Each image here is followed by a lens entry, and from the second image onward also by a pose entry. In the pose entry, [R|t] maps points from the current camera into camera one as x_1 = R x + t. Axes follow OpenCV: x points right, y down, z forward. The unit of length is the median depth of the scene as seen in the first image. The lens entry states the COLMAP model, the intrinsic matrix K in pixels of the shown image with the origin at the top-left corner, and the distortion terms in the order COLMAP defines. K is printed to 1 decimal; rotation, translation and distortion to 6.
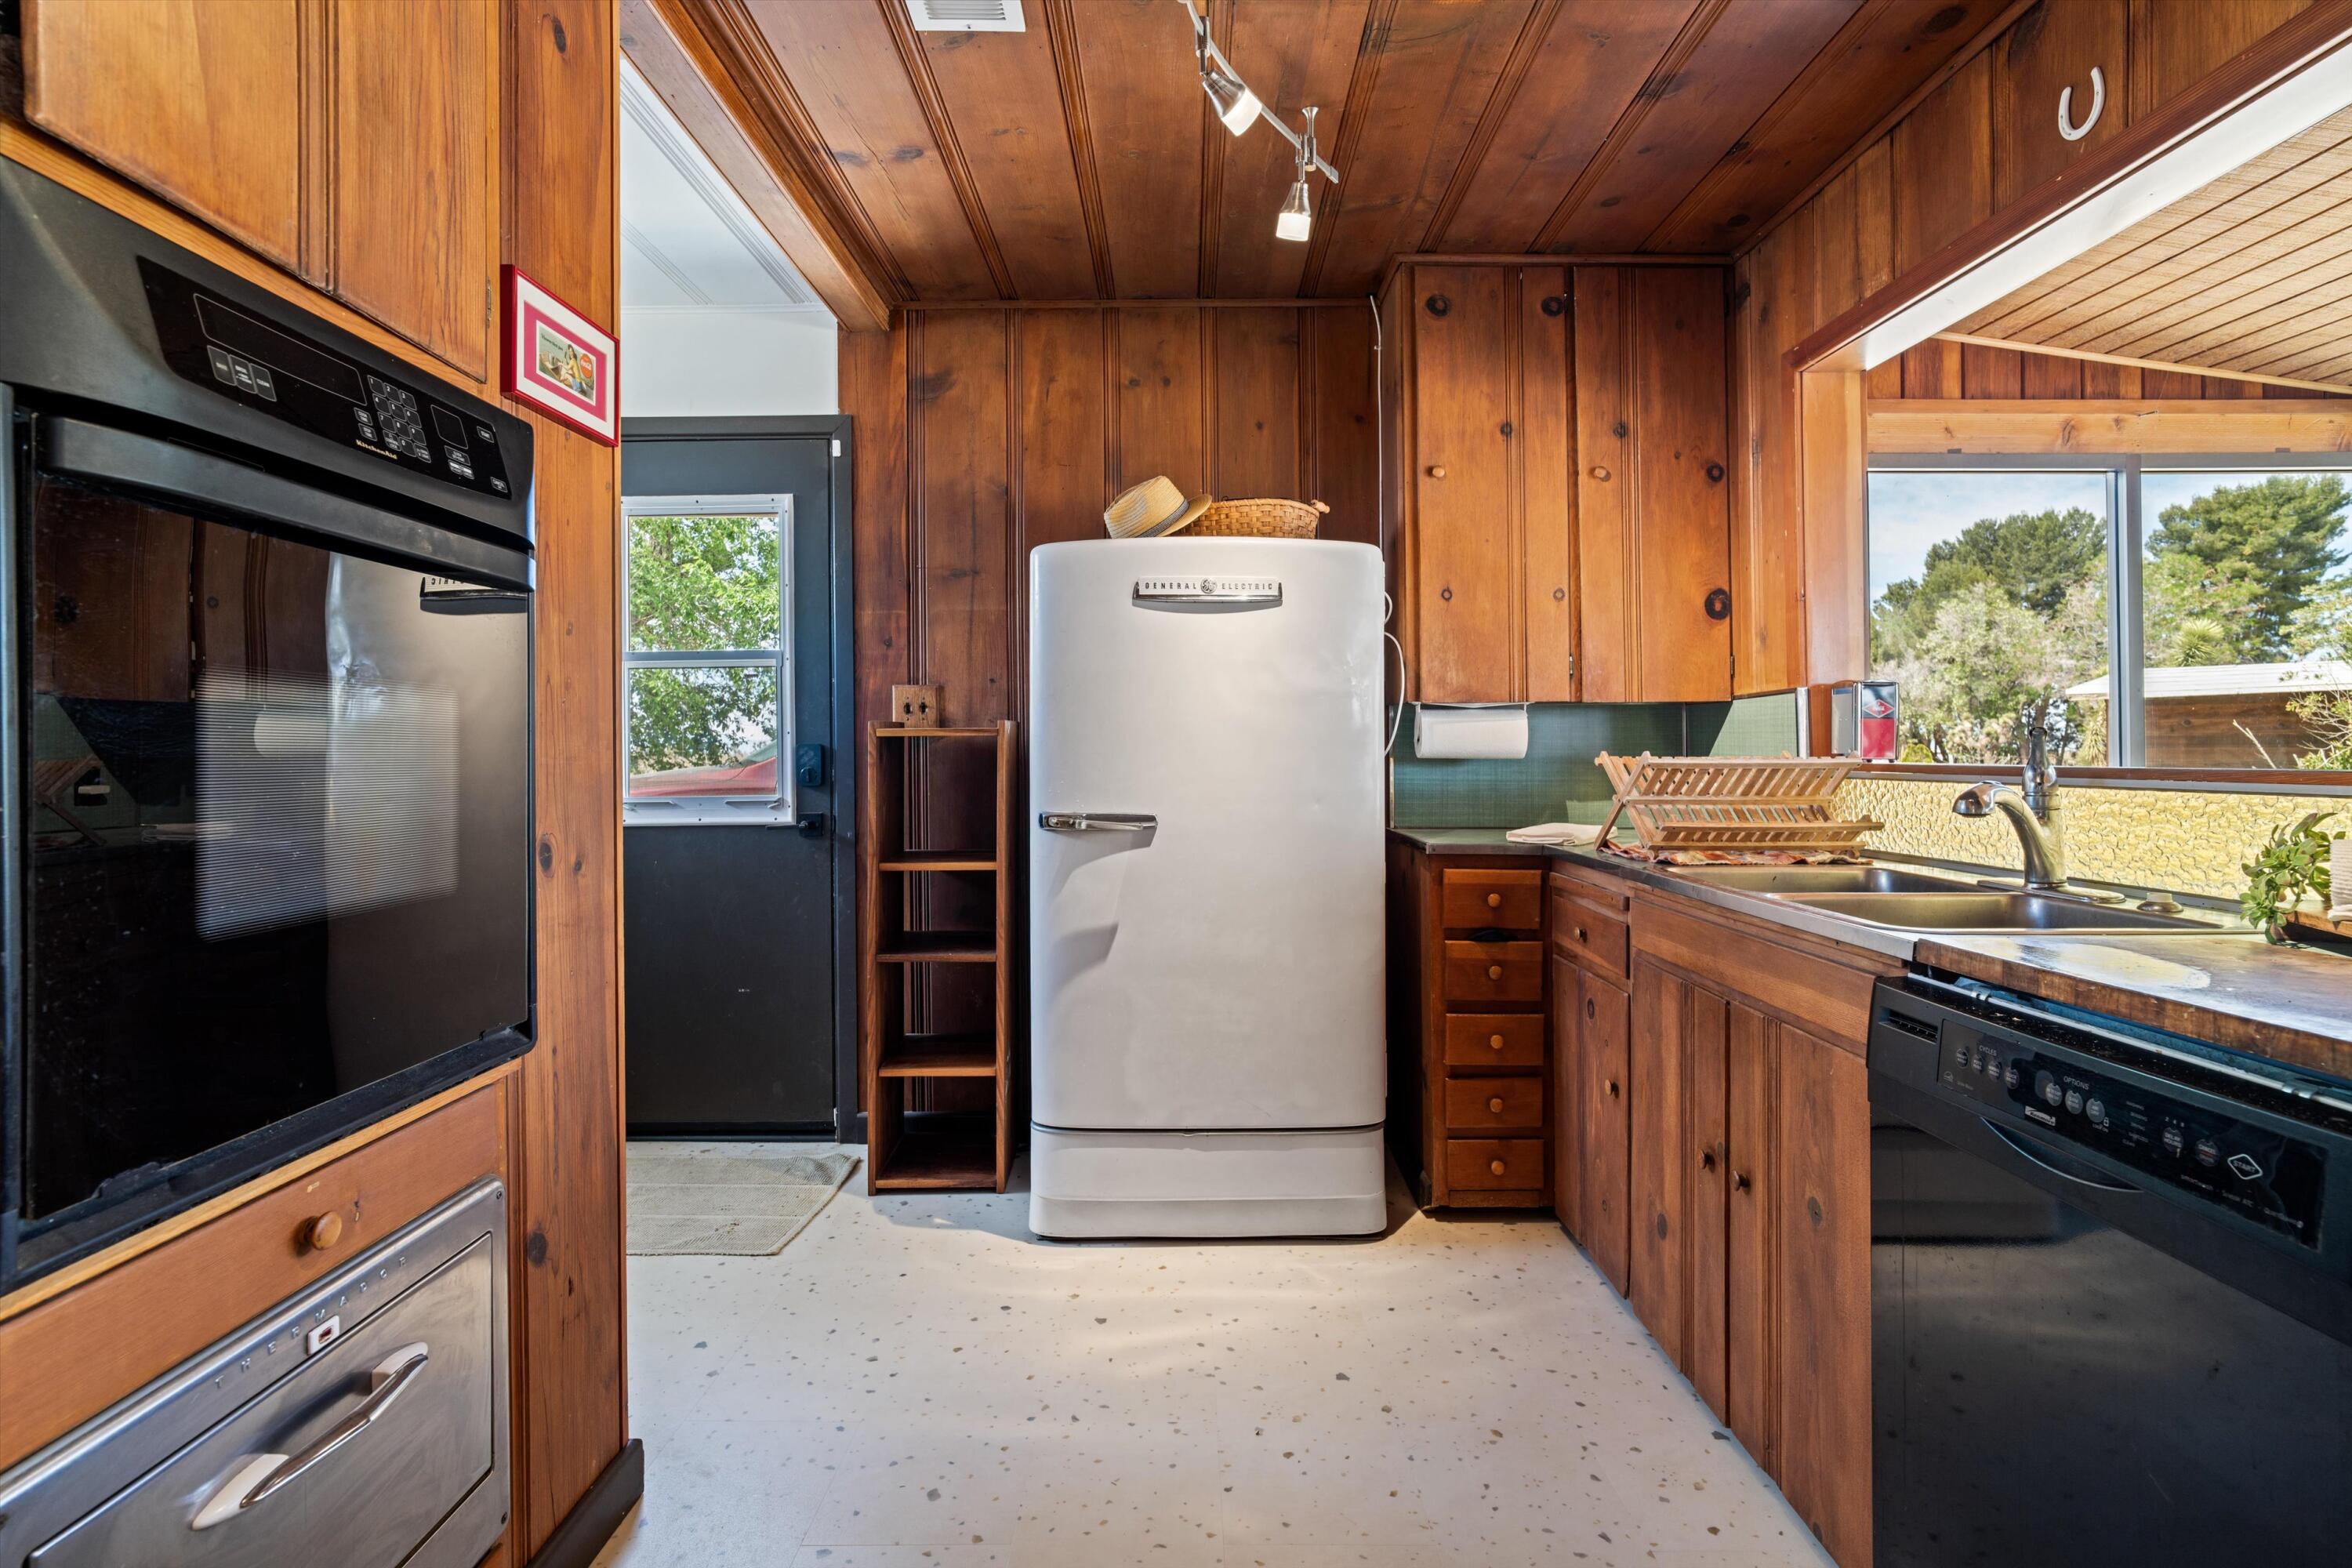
lens RADIAL K [[1134.1, 0, 1168.9], [0, 1134.1, 750.1], [0, 0, 1]] dist [-0.008641, 0.001397]
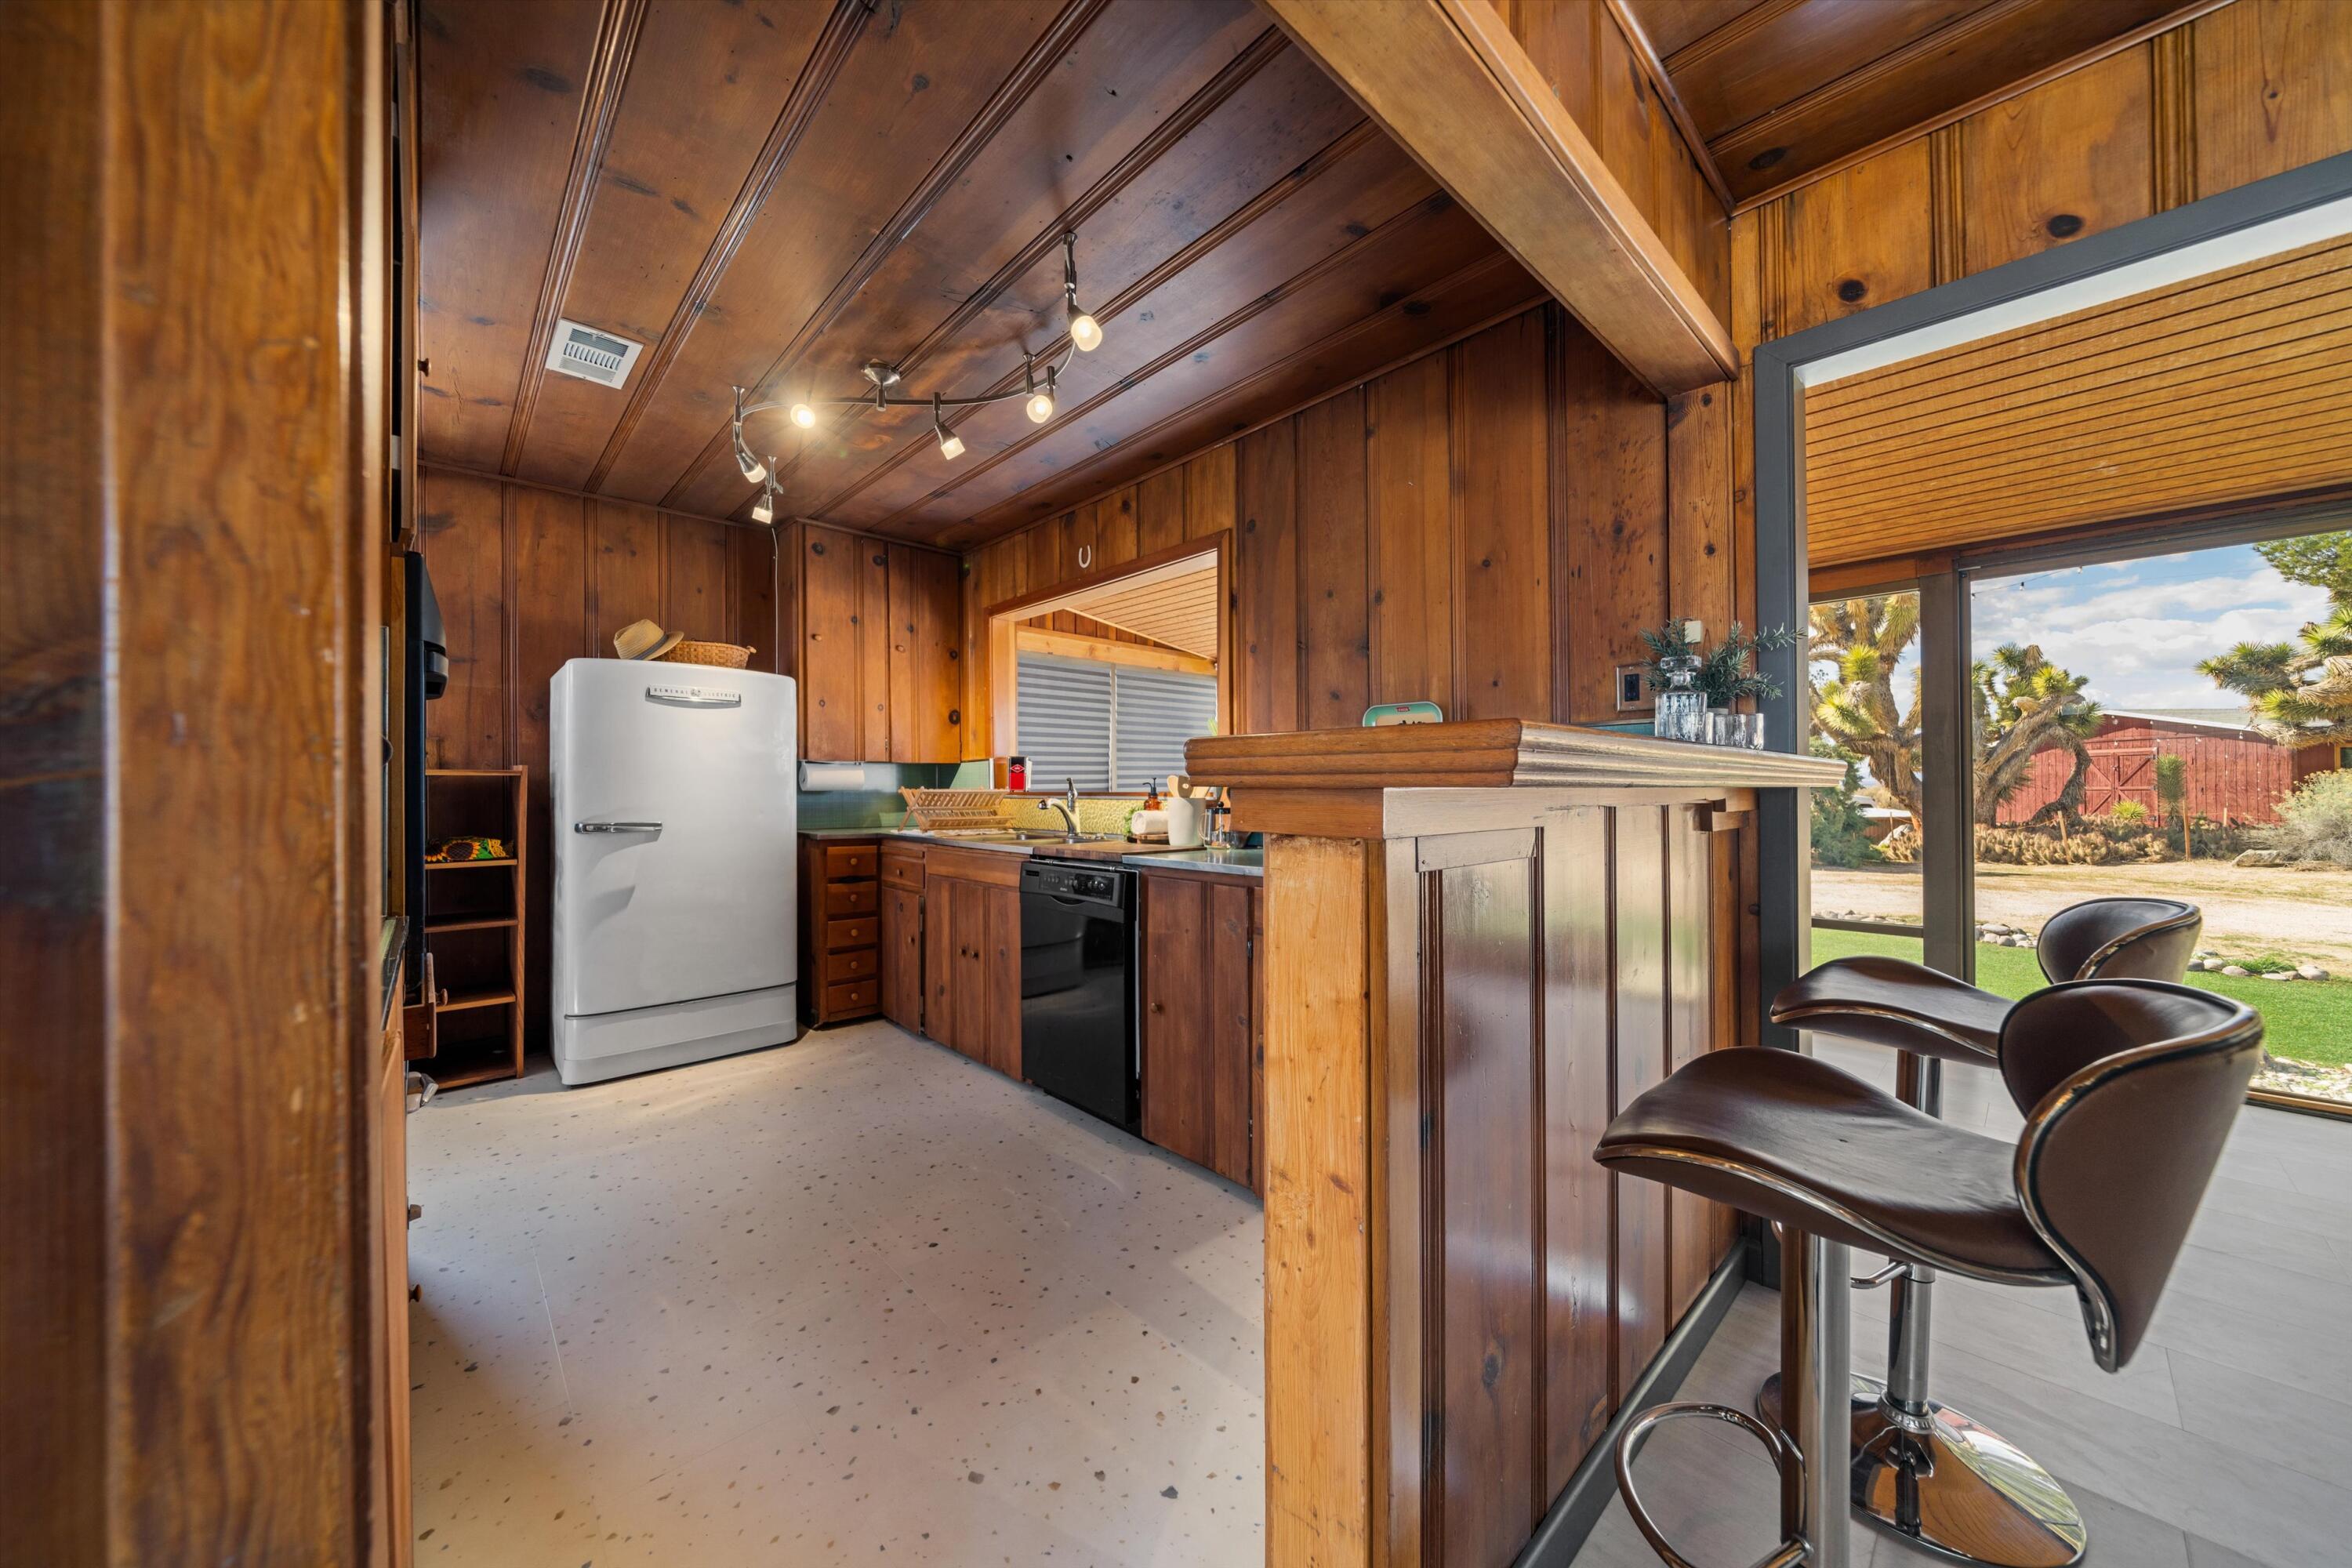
lens RADIAL K [[812.8, 0, 1178.2], [0, 812.8, 786.3], [0, 0, 1]] dist [-0.000024, 0.000017]
pose [[0.727411, 0.003626, 0.686193, -0.270689], [-0.001082, 0.999991, -0.004137, 0.005723], [-0.686201, 0.002266, 0.727408, -0.417394]]
